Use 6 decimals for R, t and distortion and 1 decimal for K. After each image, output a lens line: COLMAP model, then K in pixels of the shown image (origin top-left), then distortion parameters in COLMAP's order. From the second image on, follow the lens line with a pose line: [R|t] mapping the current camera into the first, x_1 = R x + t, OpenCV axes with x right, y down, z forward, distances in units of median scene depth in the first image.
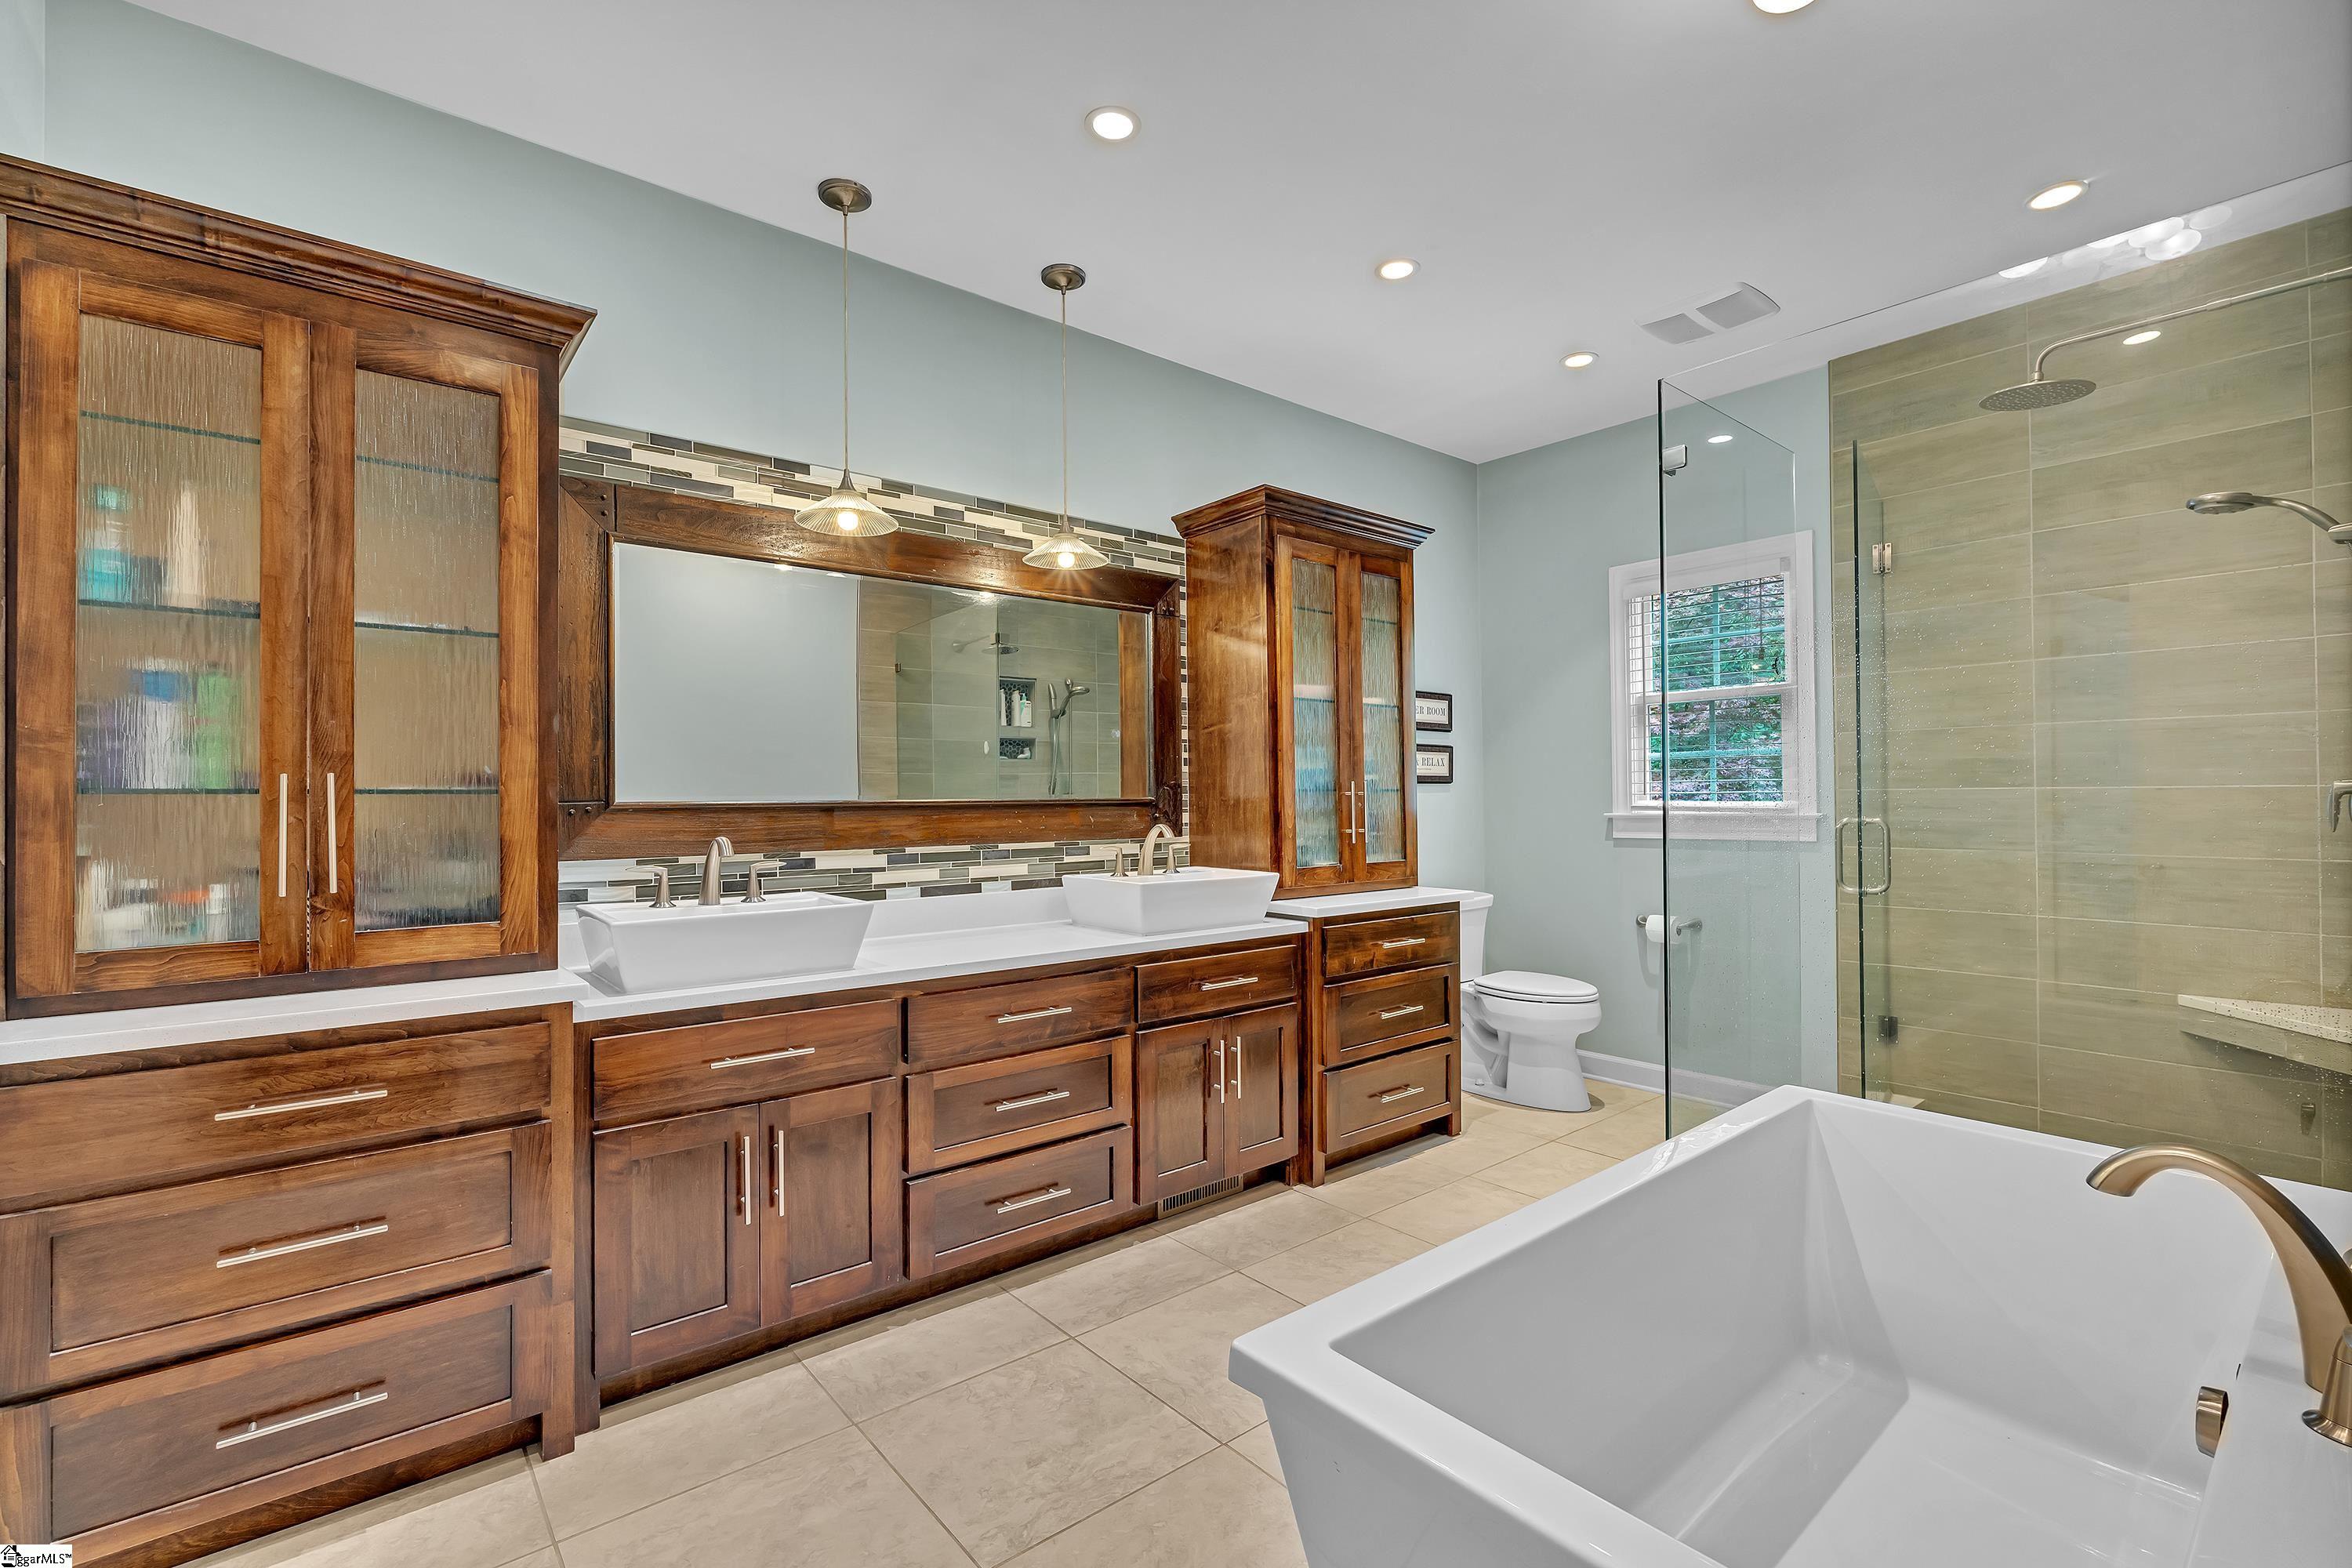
lens RADIAL K [[1028.6, 0, 1175.8], [0, 1028.6, 786.3], [0, 0, 1]] dist [-0.004509, -0.000335]
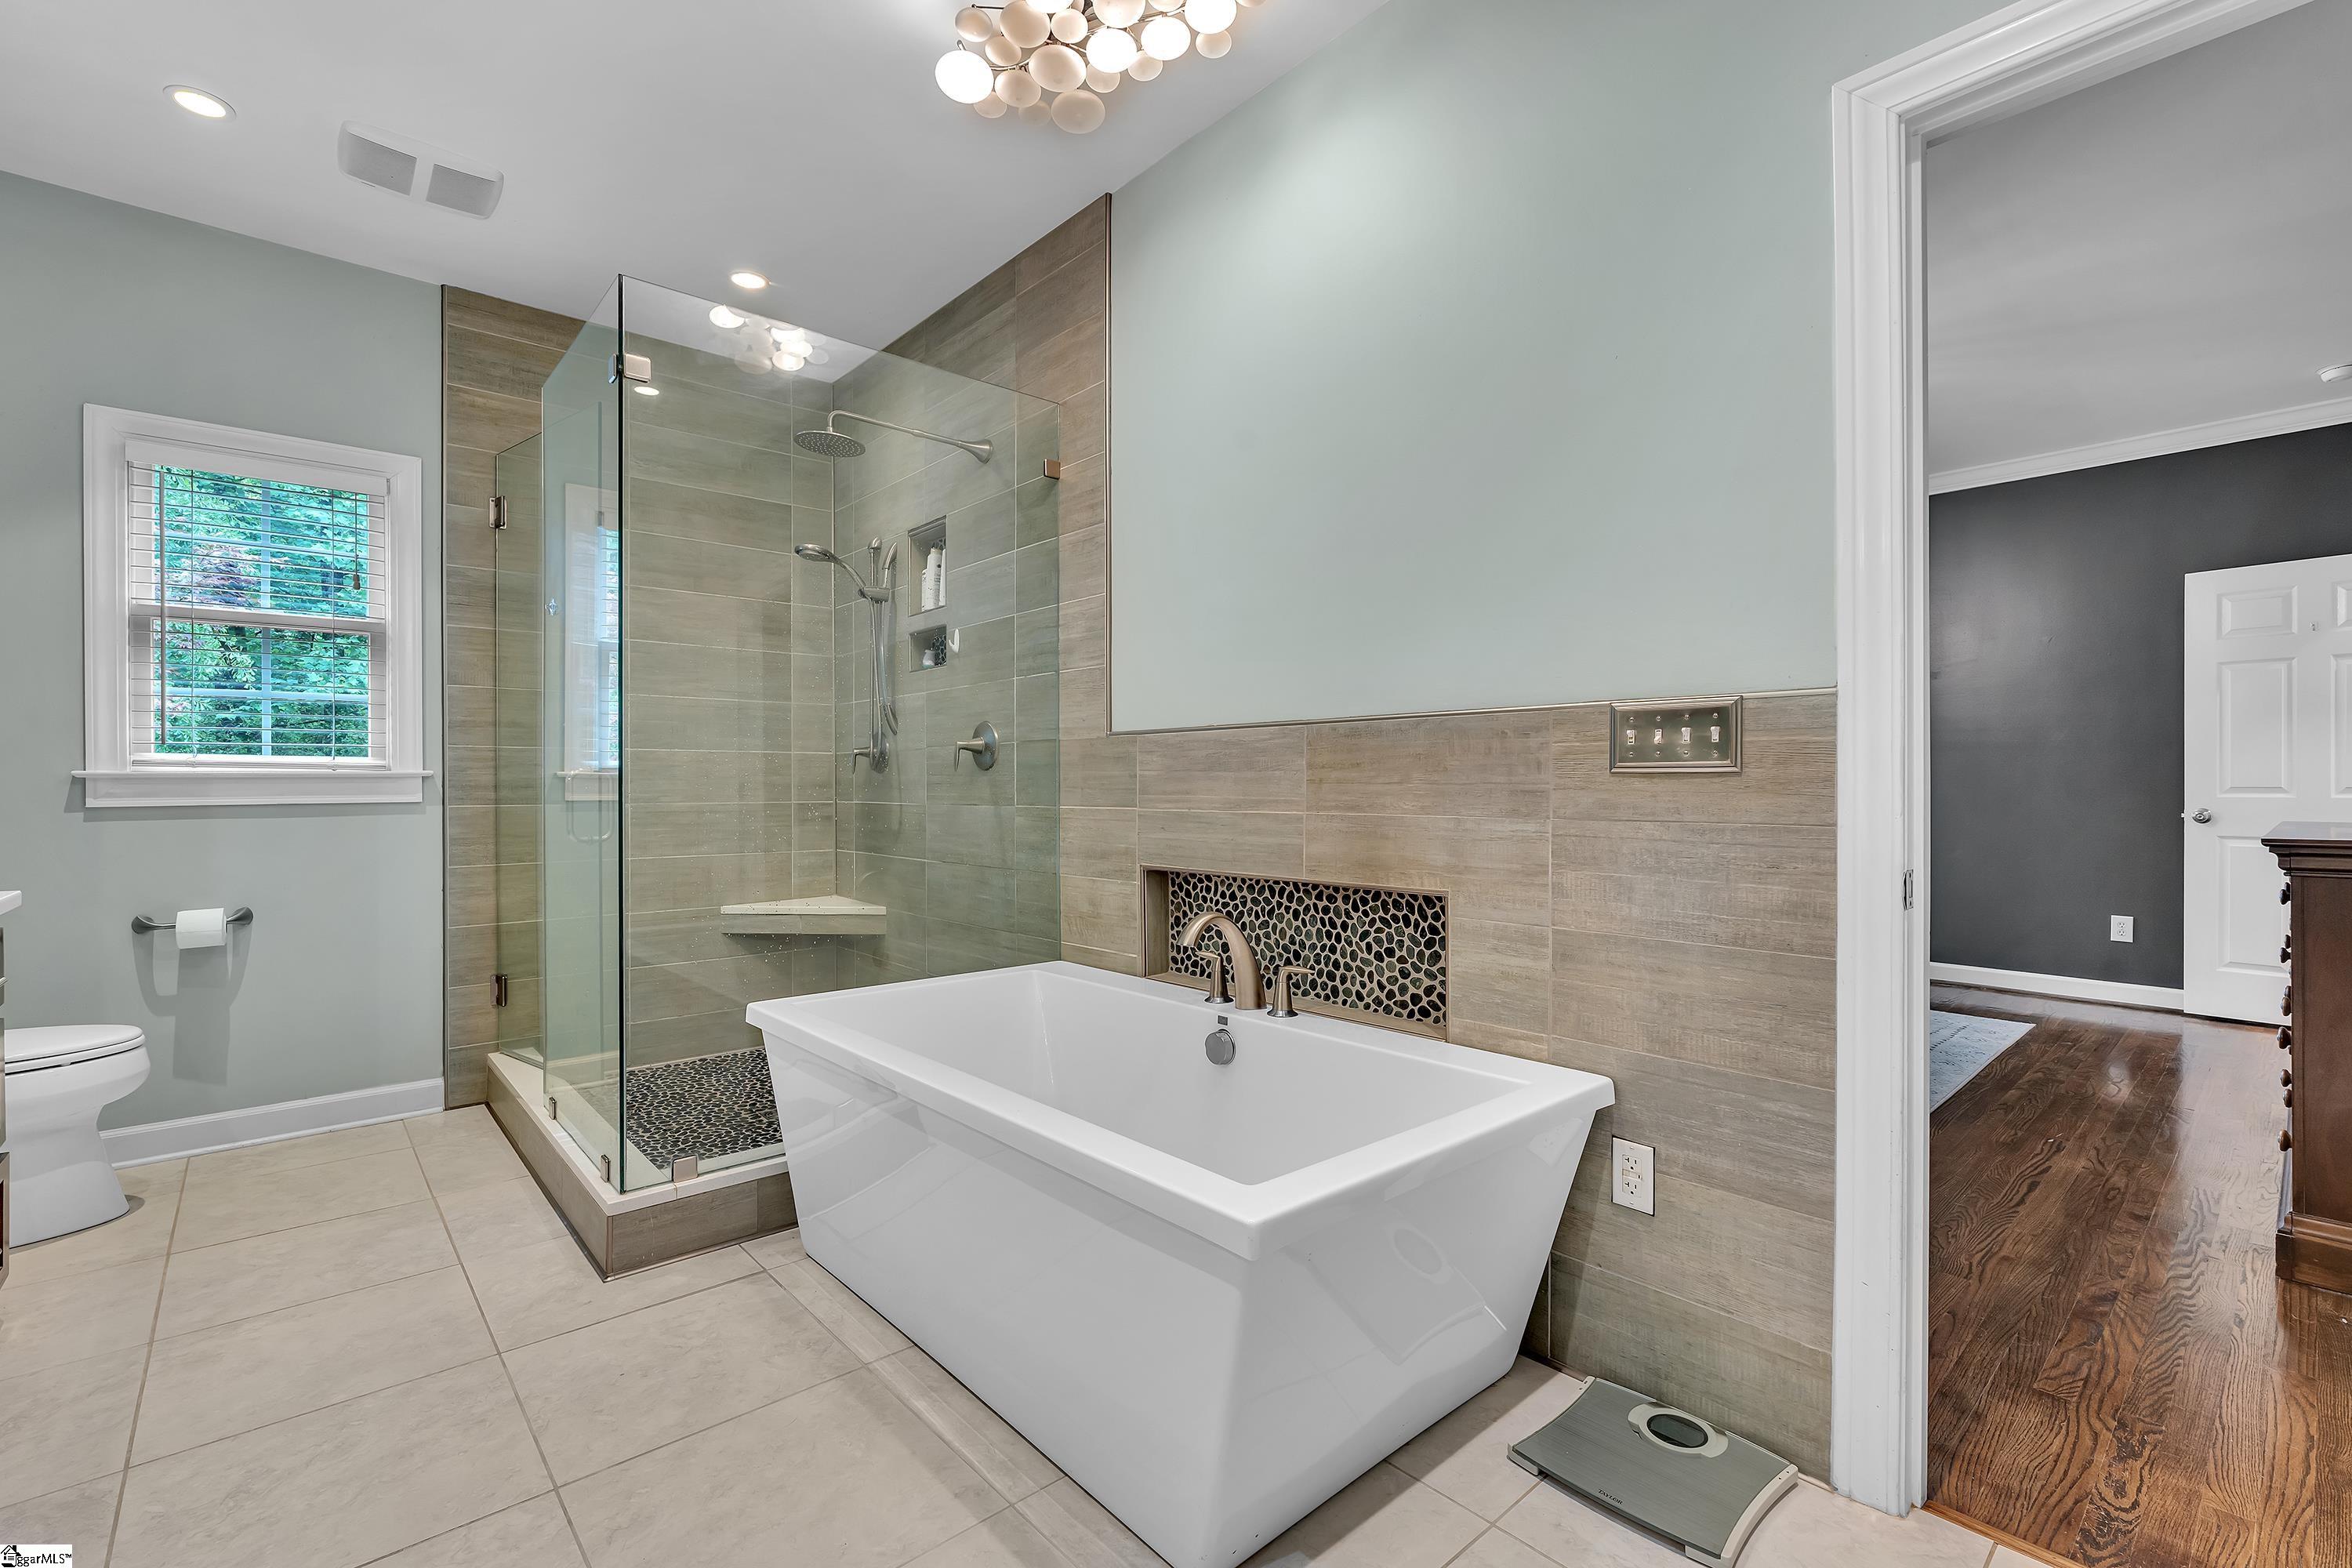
lens RADIAL K [[1028.6, 0, 1176.7], [0, 1028.6, 784.7], [0, 0, 1]] dist [-0.004509, -0.000335]
pose [[-0.029232, 0.008447, 0.999537, -0.308633], [-0.005411, 0.999948, -0.008609, 0.043342], [-0.999558, -0.005660, -0.029184, 0.365039]]
